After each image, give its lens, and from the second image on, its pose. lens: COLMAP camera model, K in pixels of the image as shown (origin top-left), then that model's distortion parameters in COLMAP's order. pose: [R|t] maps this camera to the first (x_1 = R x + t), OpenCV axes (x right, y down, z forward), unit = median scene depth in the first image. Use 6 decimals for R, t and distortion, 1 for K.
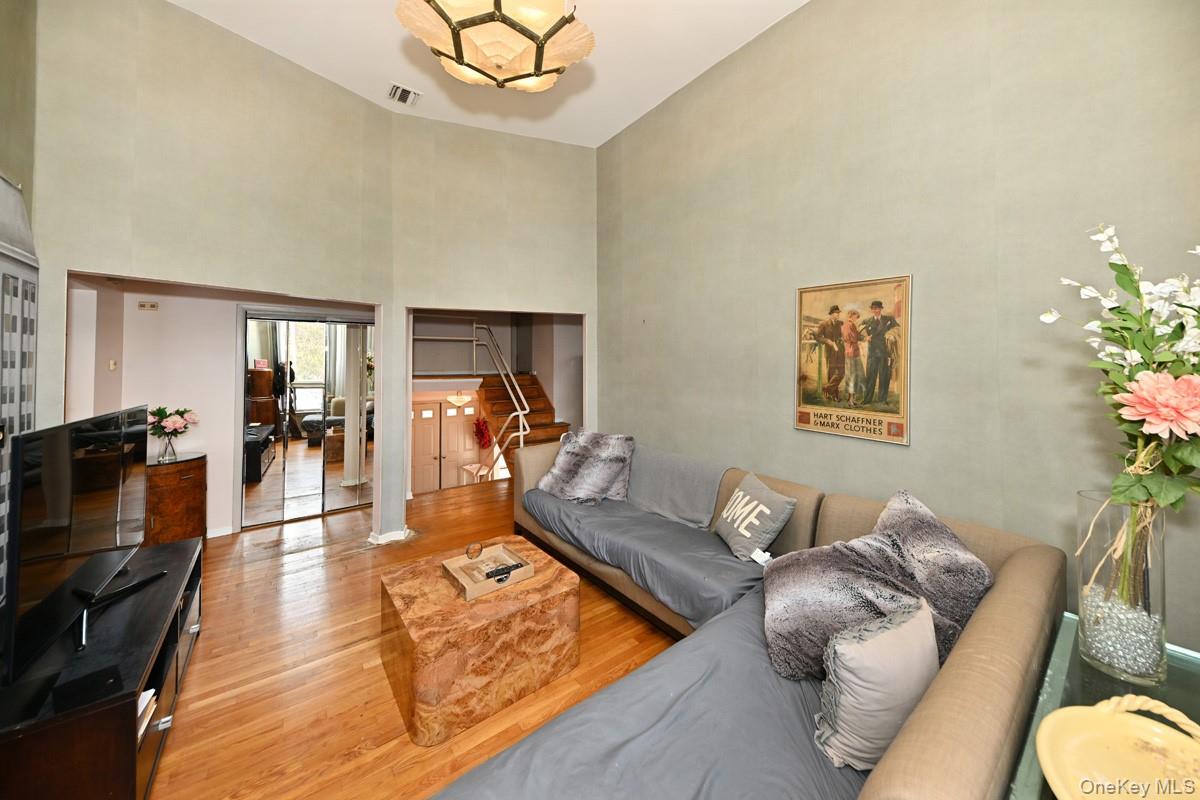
lens RADIAL K [[414.6, 0, 595.9], [0, 414.6, 364.1], [0, 0, 1]] dist [0.005654, -0.002858]
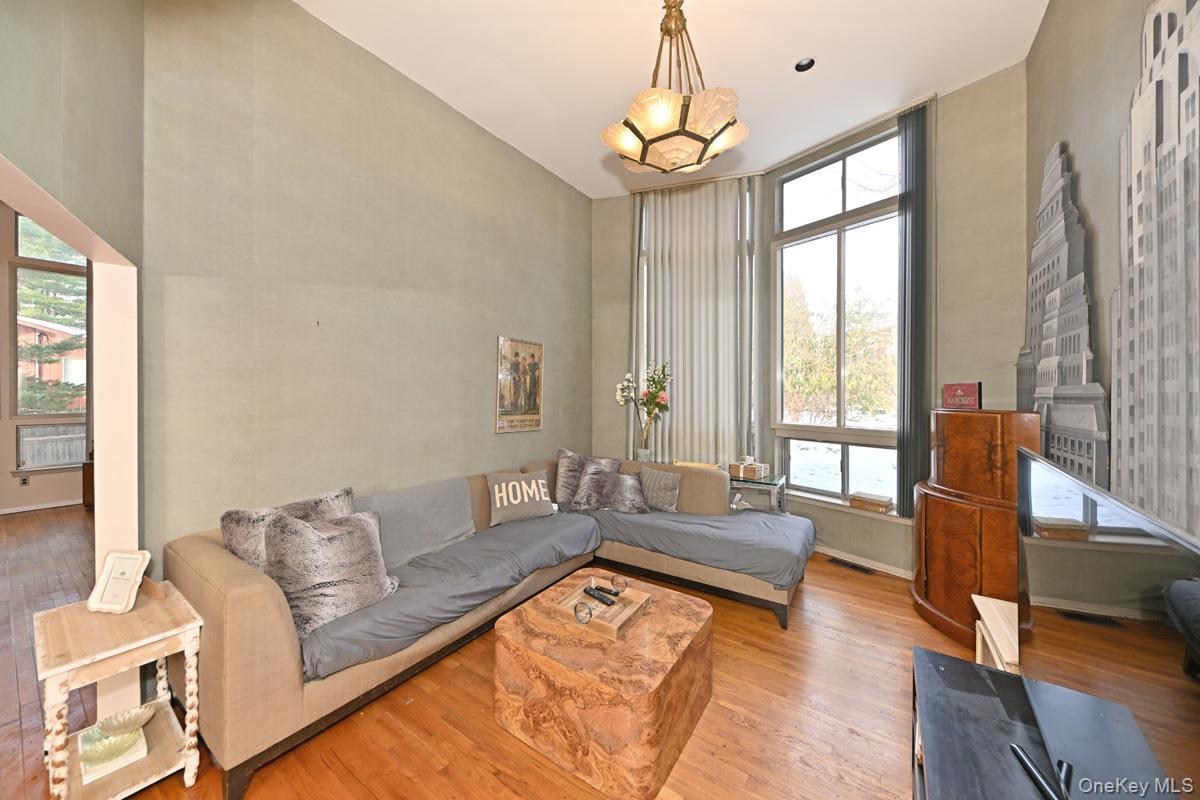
lens RADIAL K [[414.6, 0, 594.4], [0, 414.6, 393.0], [0, 0, 1]] dist [0.005654, -0.002858]
pose [[-0.304380, -0.005997, 0.952532, -1.129834], [-0.006211, 0.999971, 0.004311, 0.010787], [-0.952530, -0.004604, -0.304409, 1.288049]]
